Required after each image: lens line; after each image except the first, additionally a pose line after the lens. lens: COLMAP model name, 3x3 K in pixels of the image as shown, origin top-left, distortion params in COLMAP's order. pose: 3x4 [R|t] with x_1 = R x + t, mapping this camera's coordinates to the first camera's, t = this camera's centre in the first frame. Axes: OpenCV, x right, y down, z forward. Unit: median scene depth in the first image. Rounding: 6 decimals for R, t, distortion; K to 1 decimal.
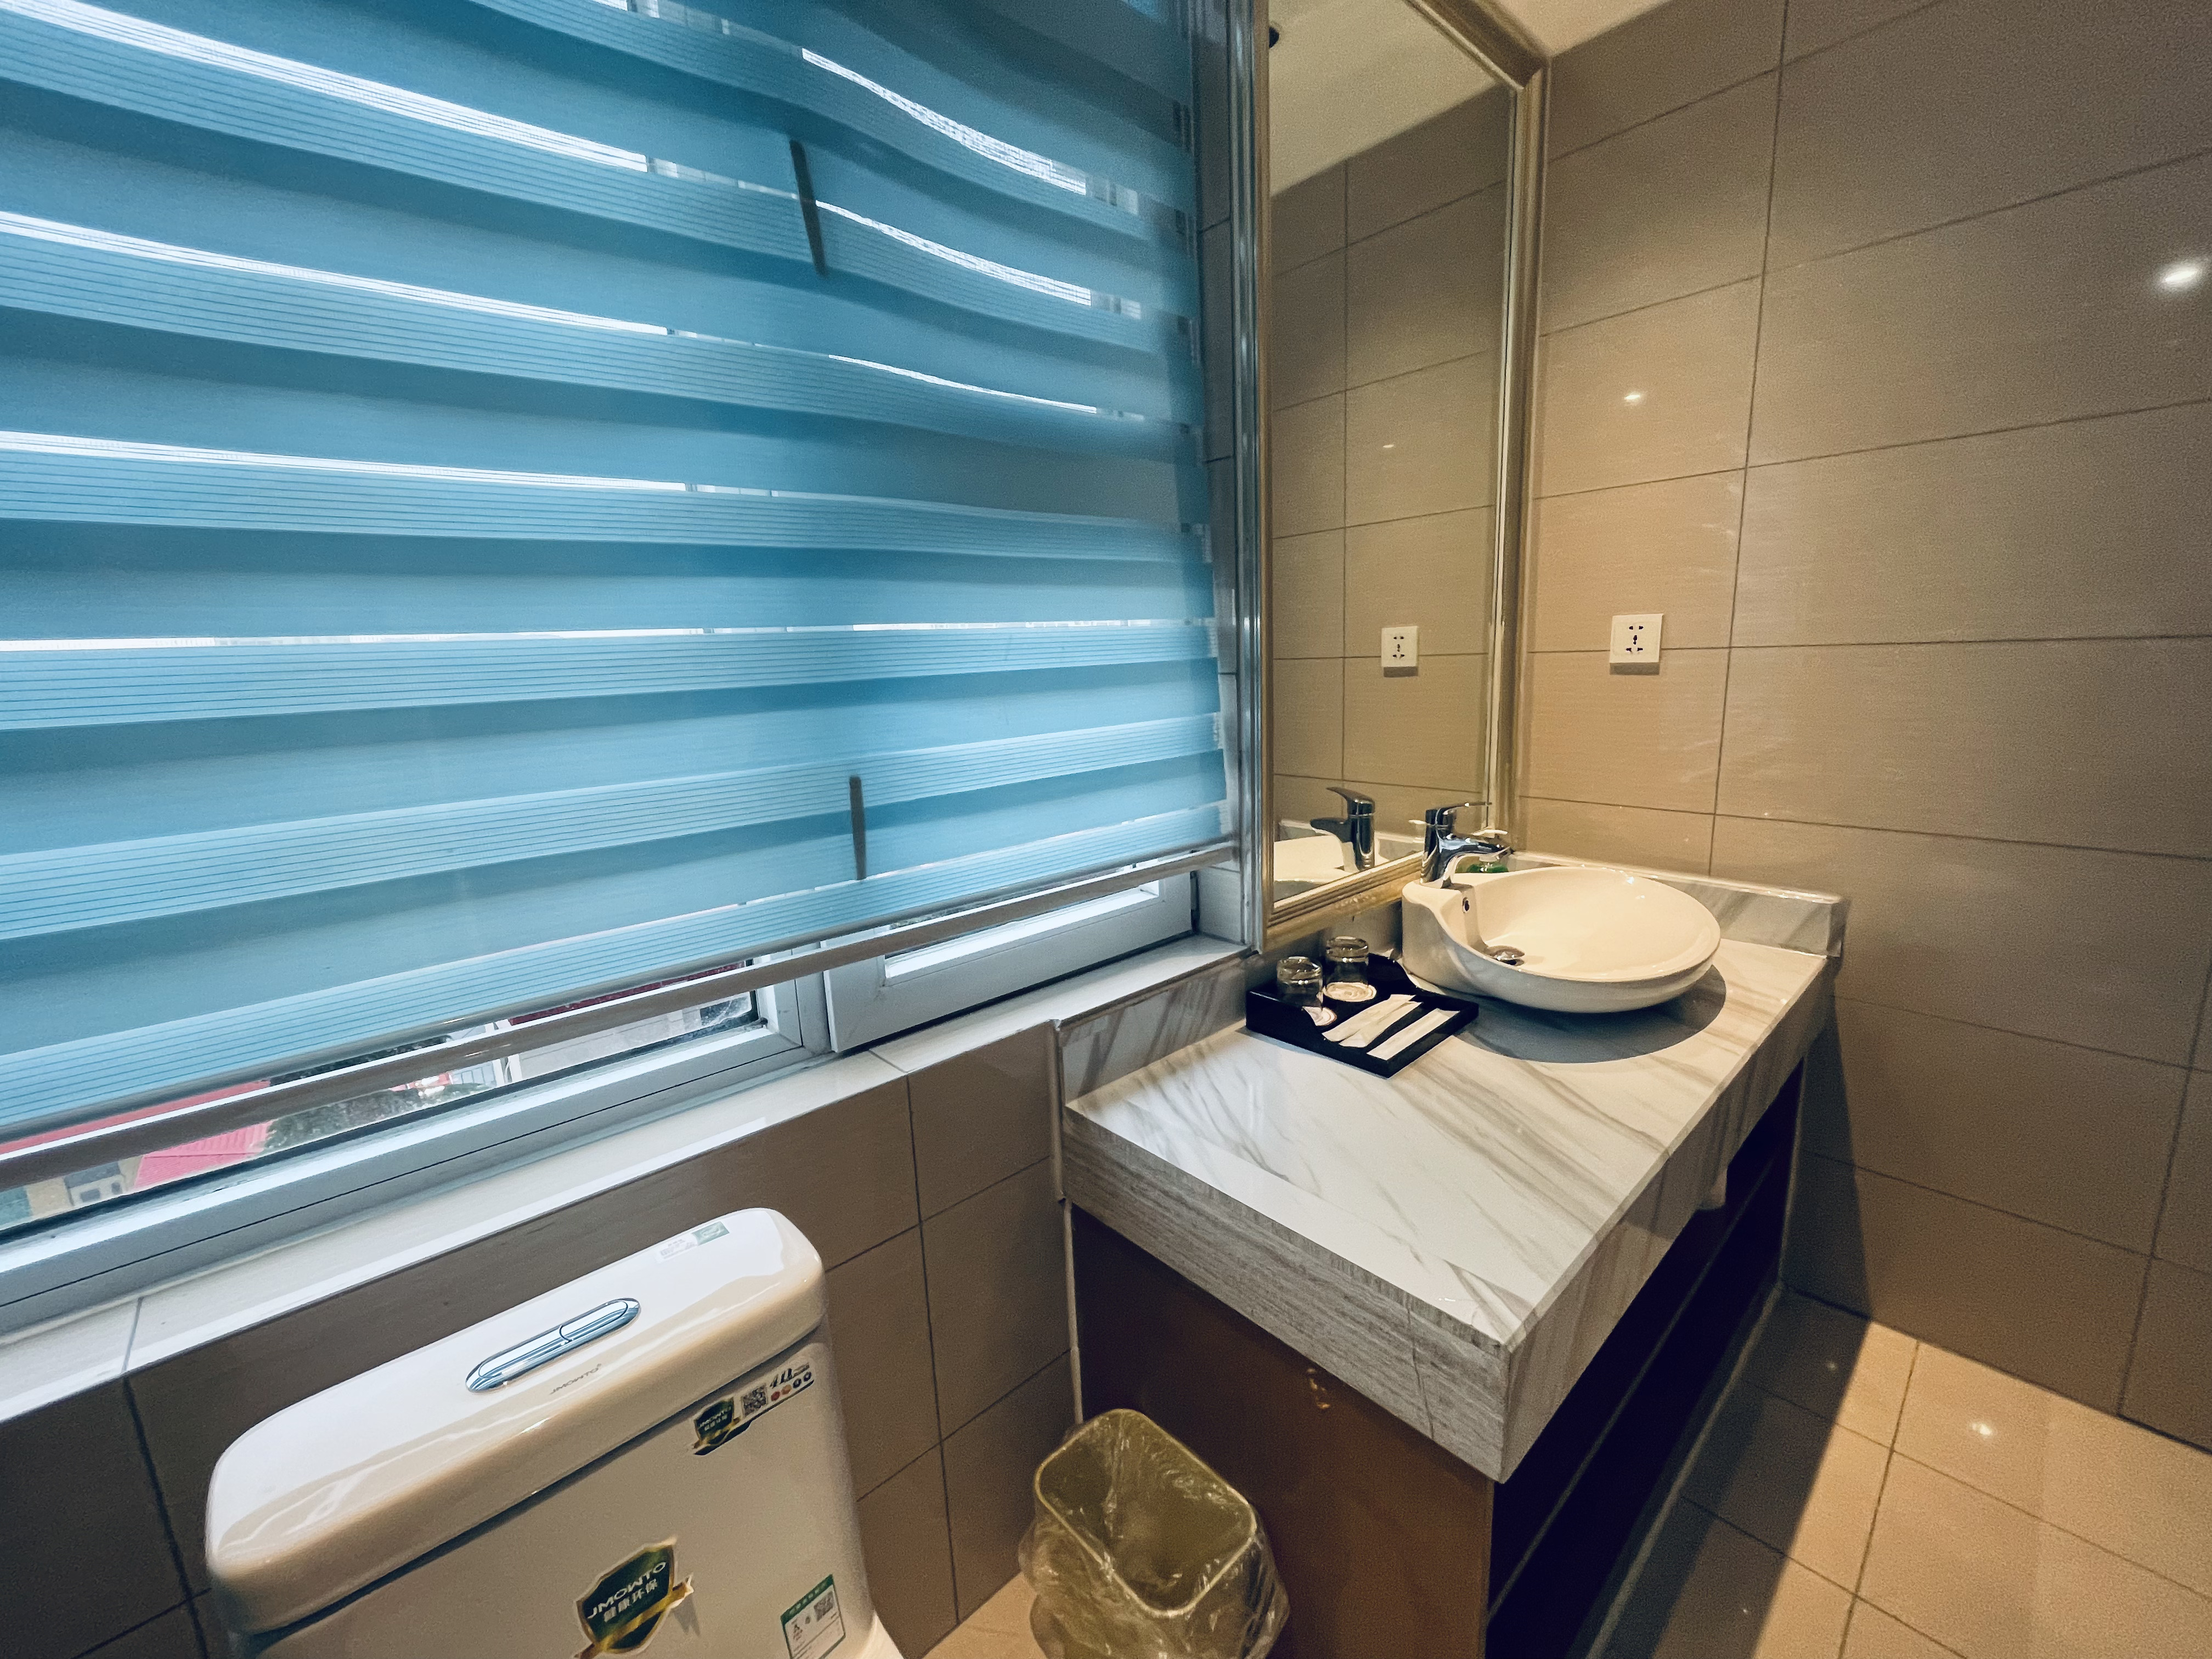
lens RADIAL K [[895.4, 0, 1110.2], [0, 895.4, 827.8], [0, 0, 1]] dist [-0.003331, 0.000727]
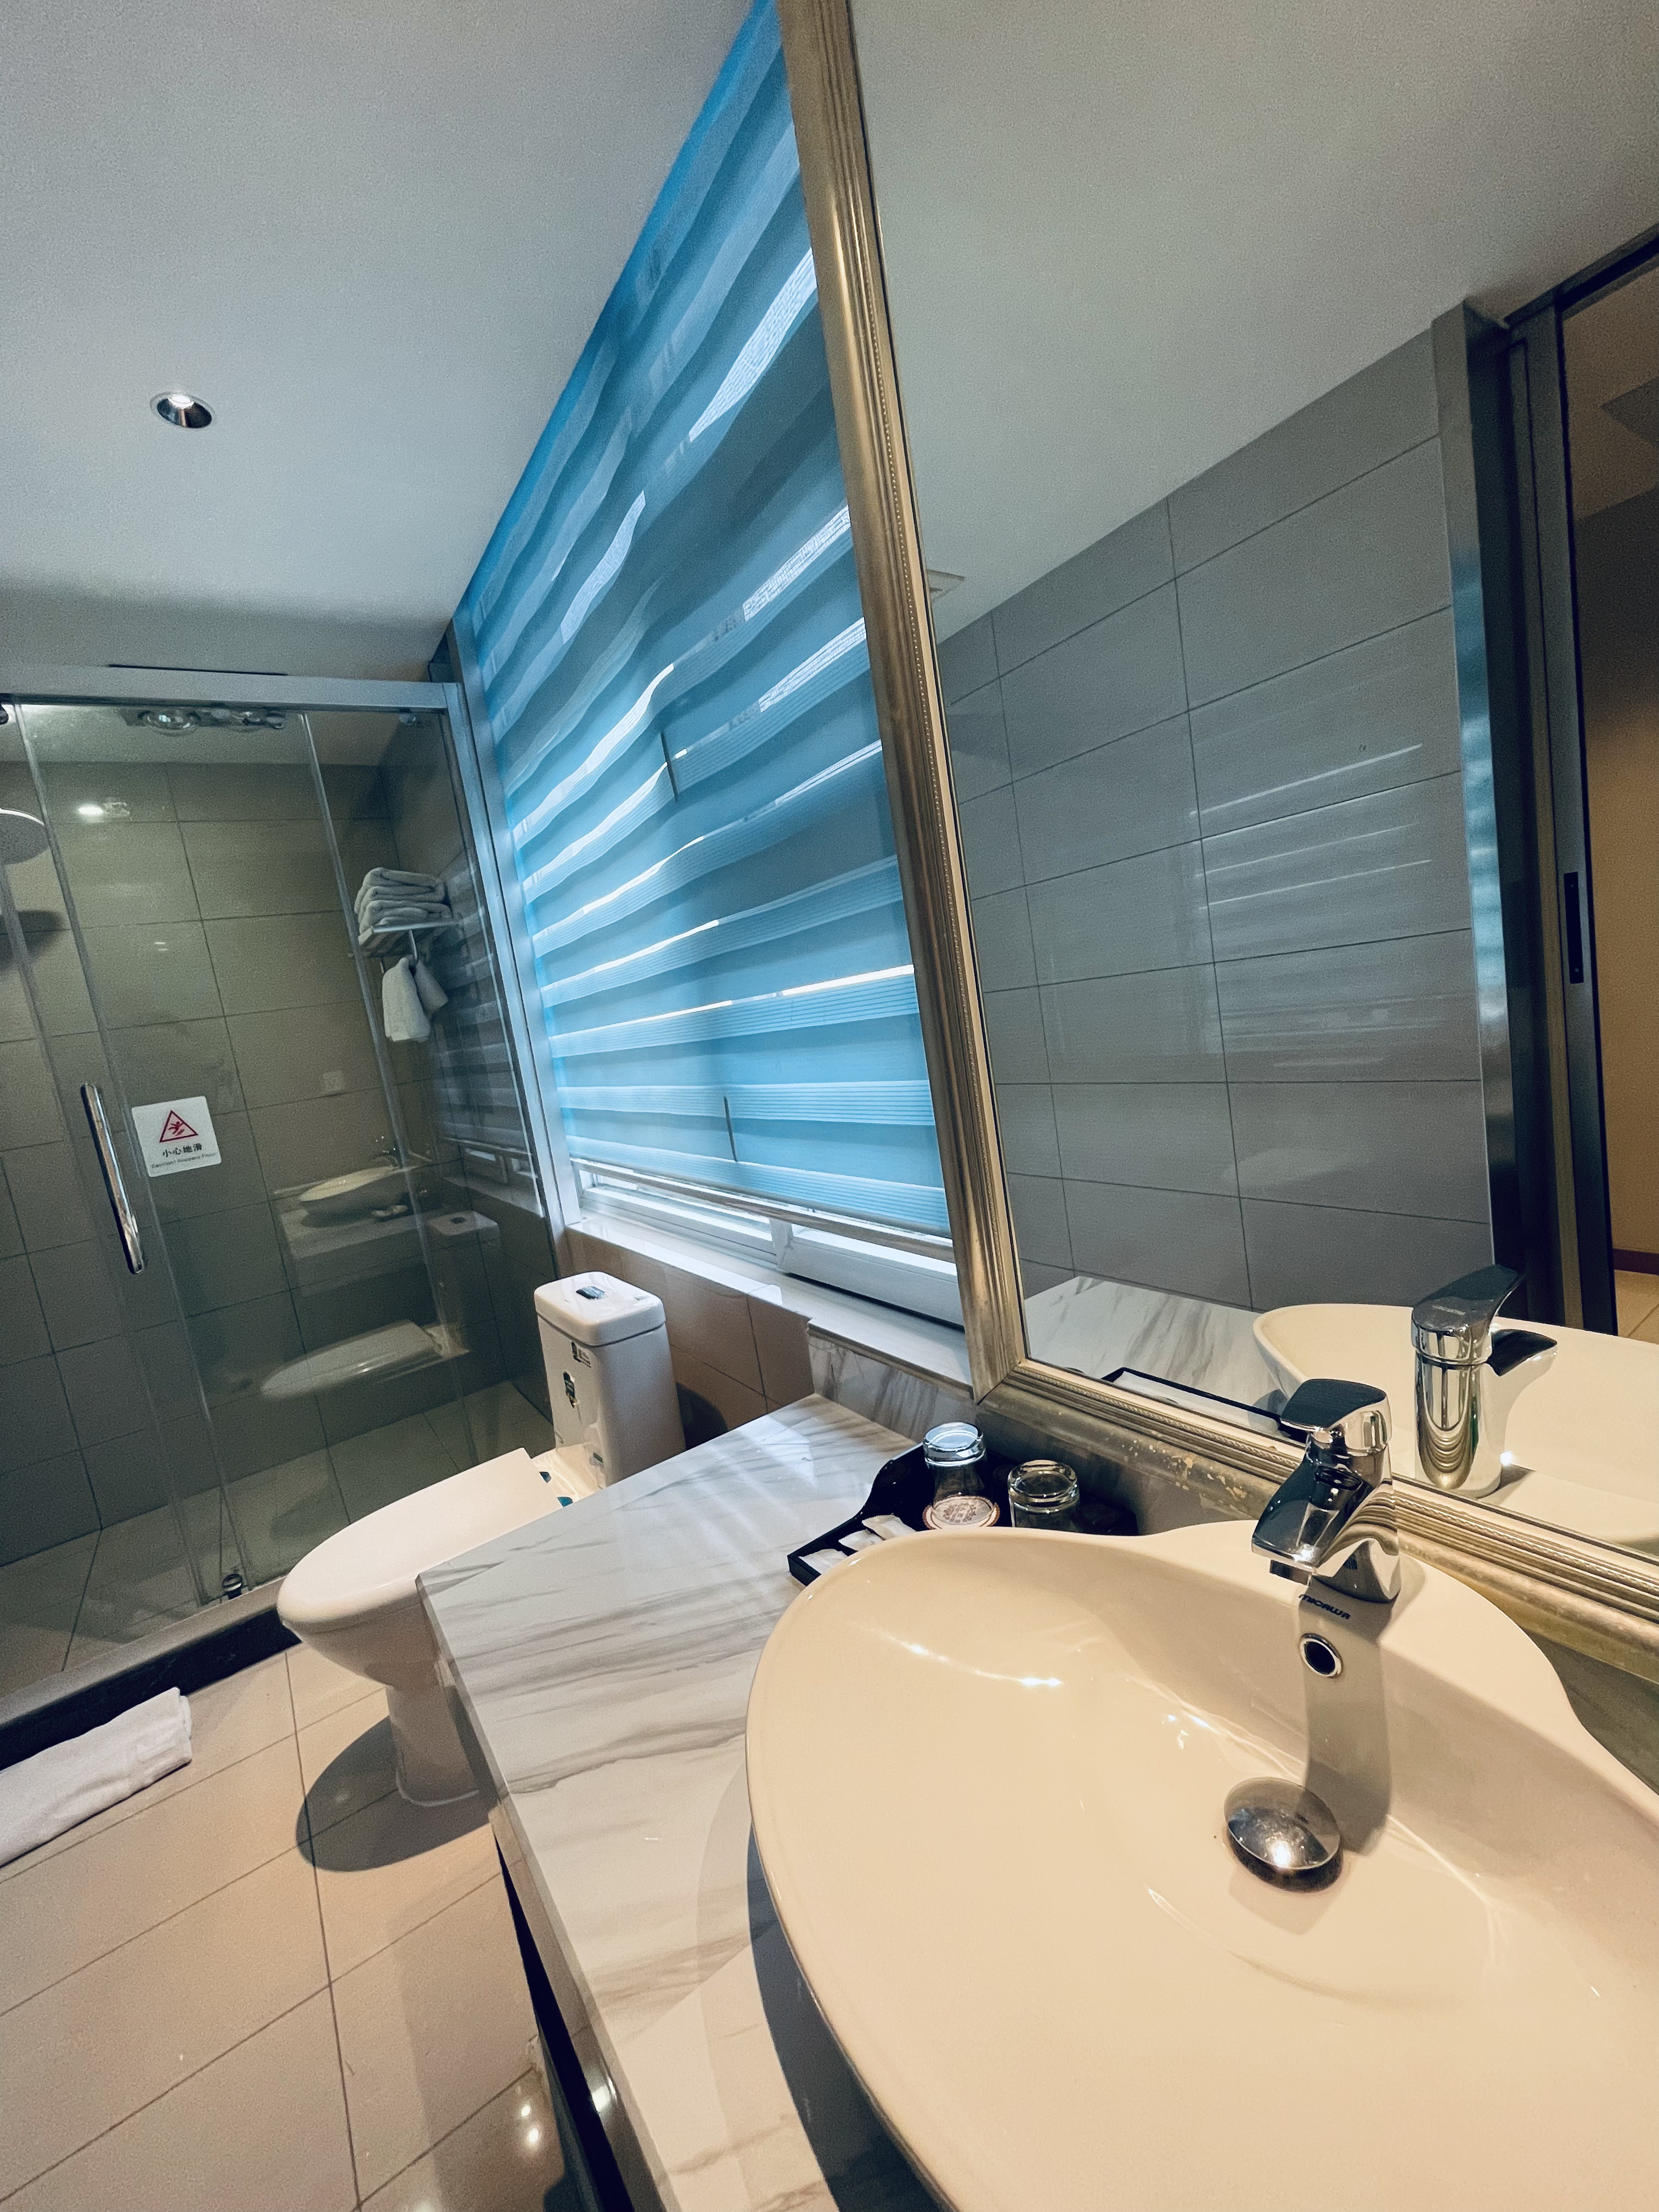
lens RADIAL K [[895.4, 0, 829.0], [0, 895.4, 1107.9], [0, 0, 1]] dist [-0.003331, 0.000727]
pose [[-0.128537, 0.180063, -0.975221, 1.040400], [-0.031074, 0.982164, 0.185440, -0.283596], [0.991218, 0.054140, -0.120649, 1.144092]]
